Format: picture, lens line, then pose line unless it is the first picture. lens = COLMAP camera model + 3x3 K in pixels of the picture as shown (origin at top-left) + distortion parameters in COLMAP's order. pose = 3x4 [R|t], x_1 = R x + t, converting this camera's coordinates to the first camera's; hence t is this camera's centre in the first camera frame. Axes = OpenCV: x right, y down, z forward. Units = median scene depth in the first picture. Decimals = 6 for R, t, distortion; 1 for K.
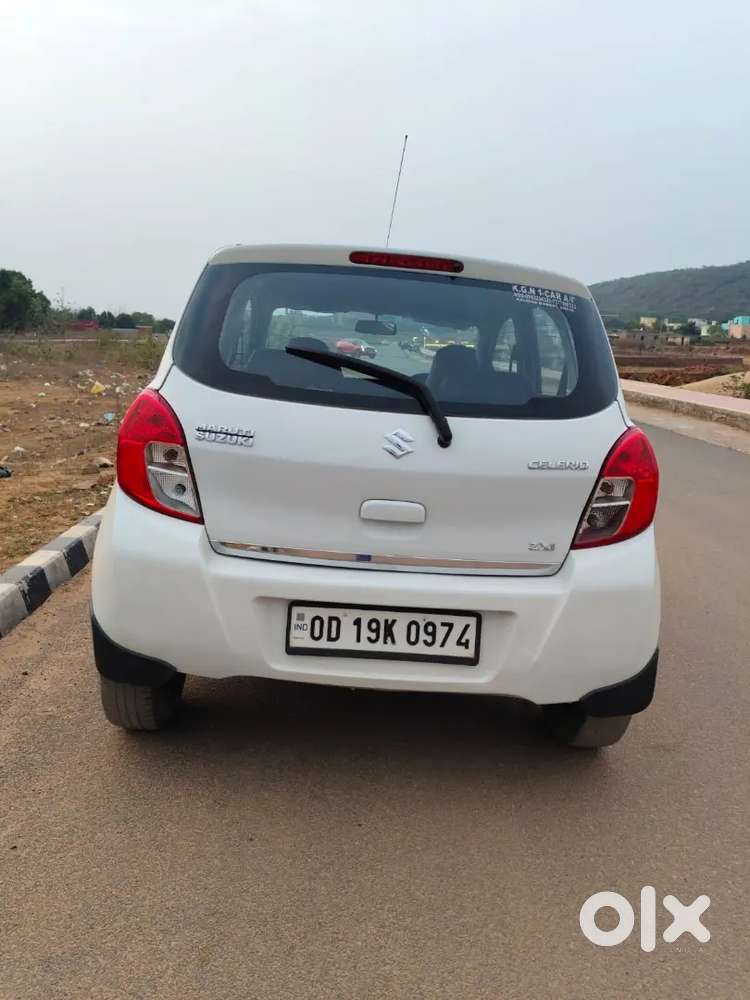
lens RADIAL K [[753.1, 0, 382.7], [0, 753.1, 500.3], [0, 0, 1]] dist [0.038386, -0.063154]
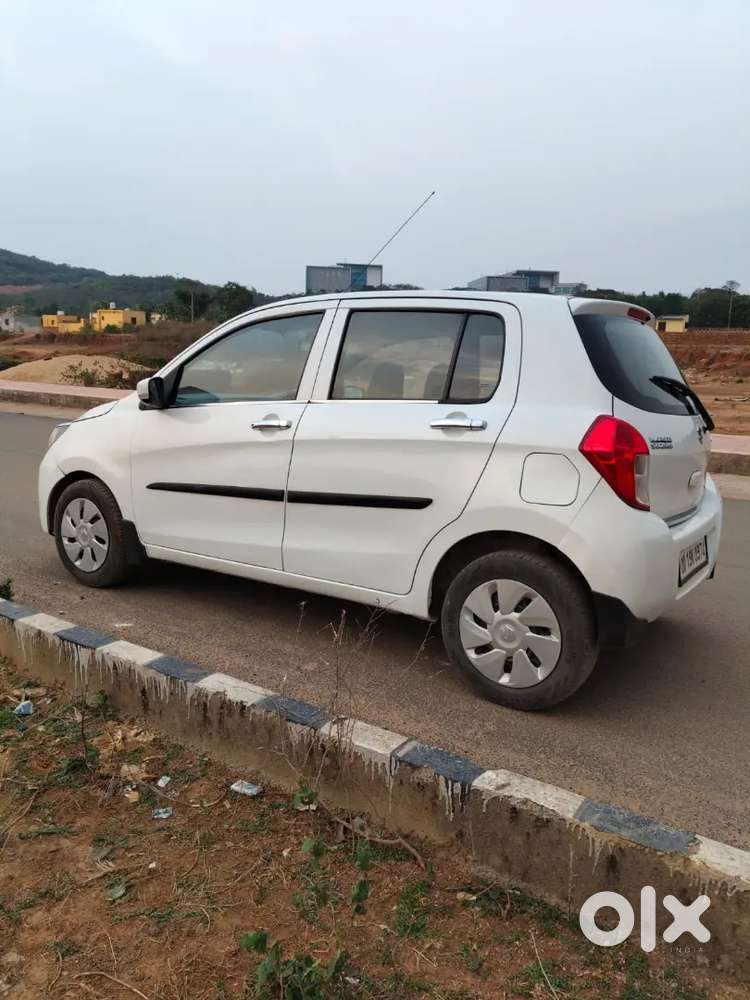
lens RADIAL K [[753.1, 0, 383.1], [0, 753.1, 496.4], [0, 0, 1]] dist [0.038386, -0.063154]
pose [[0.614614, -0.177897, 0.768506, -1.554103], [0.168959, 0.981317, 0.092034, -0.196678], [-0.770521, 0.073281, 0.633188, 0.503246]]
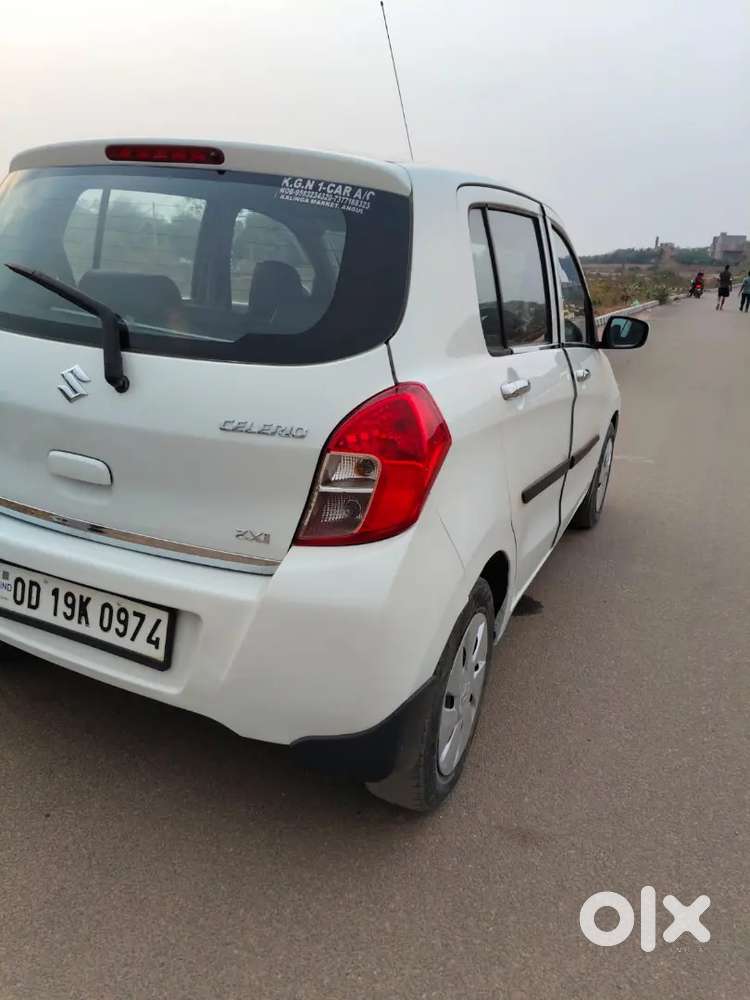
lens RADIAL K [[753.1, 0, 394.7], [0, 753.1, 492.6], [0, 0, 1]] dist [0.038386, -0.063154]
pose [[0.902318, 0.119480, -0.414183, 0.649255], [-0.090810, 0.991945, 0.088313, -0.060104], [0.421398, -0.042075, 0.905899, 0.391058]]
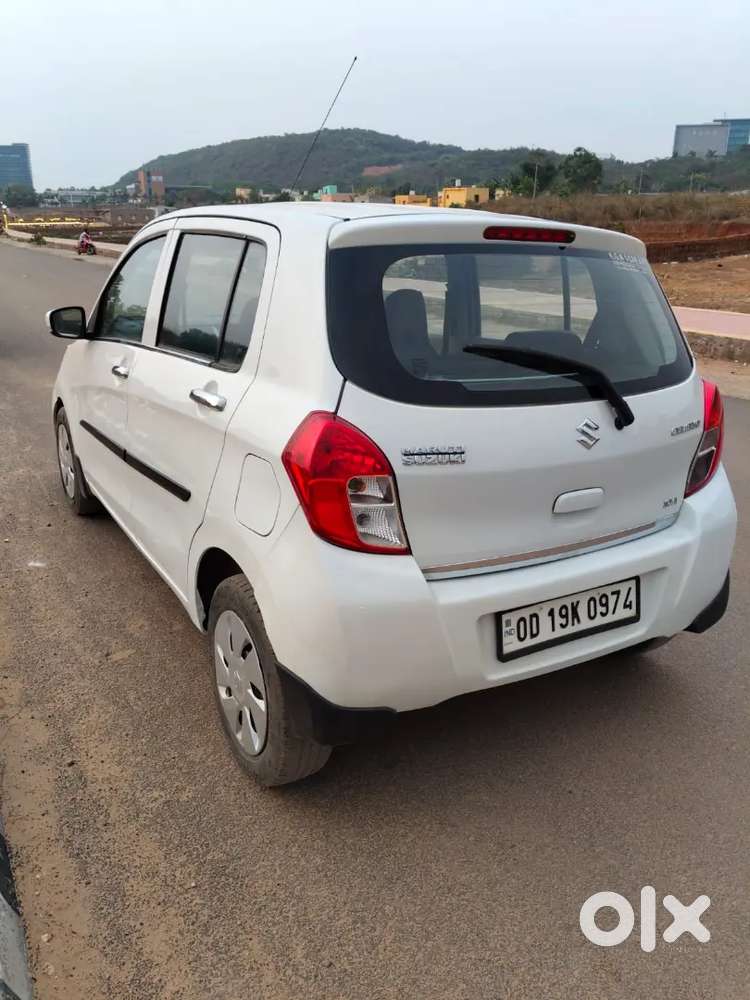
lens RADIAL K [[753.1, 0, 385.1], [0, 753.1, 504.1], [0, 0, 1]] dist [0.038386, -0.063154]
pose [[0.878045, -0.200696, 0.434463, -0.637276], [0.130680, 0.973866, 0.185765, -0.196577], [-0.460391, -0.106334, 0.881325, 0.224961]]
